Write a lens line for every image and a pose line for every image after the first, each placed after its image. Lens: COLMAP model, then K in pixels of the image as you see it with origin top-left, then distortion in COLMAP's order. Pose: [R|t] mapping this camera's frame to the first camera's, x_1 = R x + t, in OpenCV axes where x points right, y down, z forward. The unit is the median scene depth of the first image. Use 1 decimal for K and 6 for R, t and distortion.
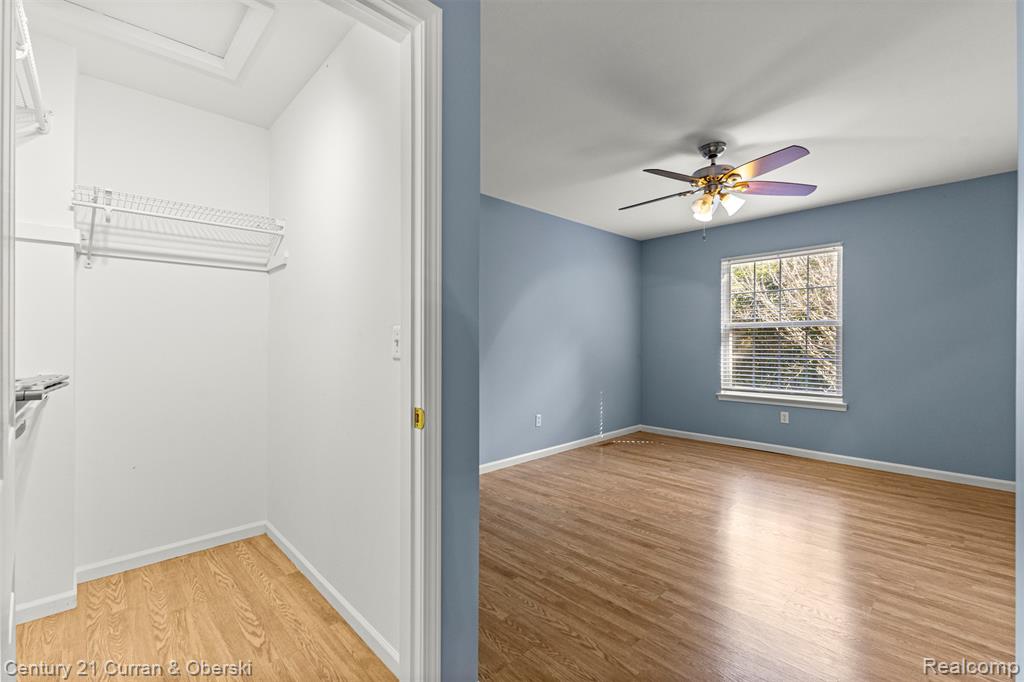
lens RADIAL K [[438.6, 0, 515.4], [0, 438.6, 344.4], [0, 0, 1]] dist [0.009953, -0.003933]
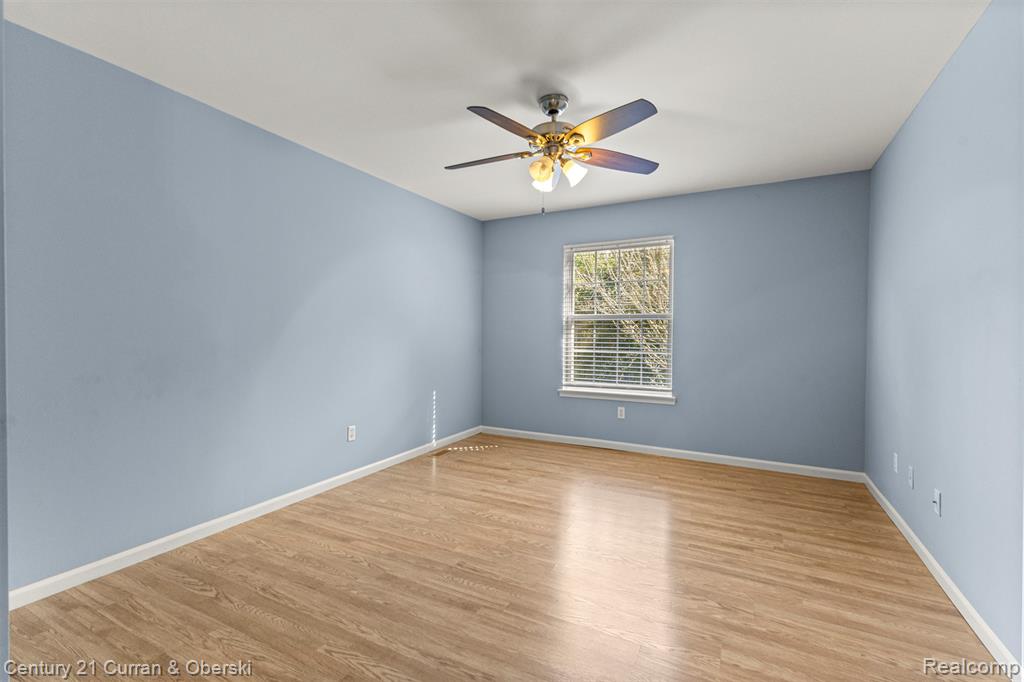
lens RADIAL K [[438.6, 0, 518.2], [0, 438.6, 350.1], [0, 0, 1]] dist [0.009953, -0.003933]
pose [[0.945694, -0.007123, 0.324981, 0.109825], [-0.004592, 0.999367, 0.035266, -0.008291], [-0.325026, -0.034843, 0.945063, 0.216338]]
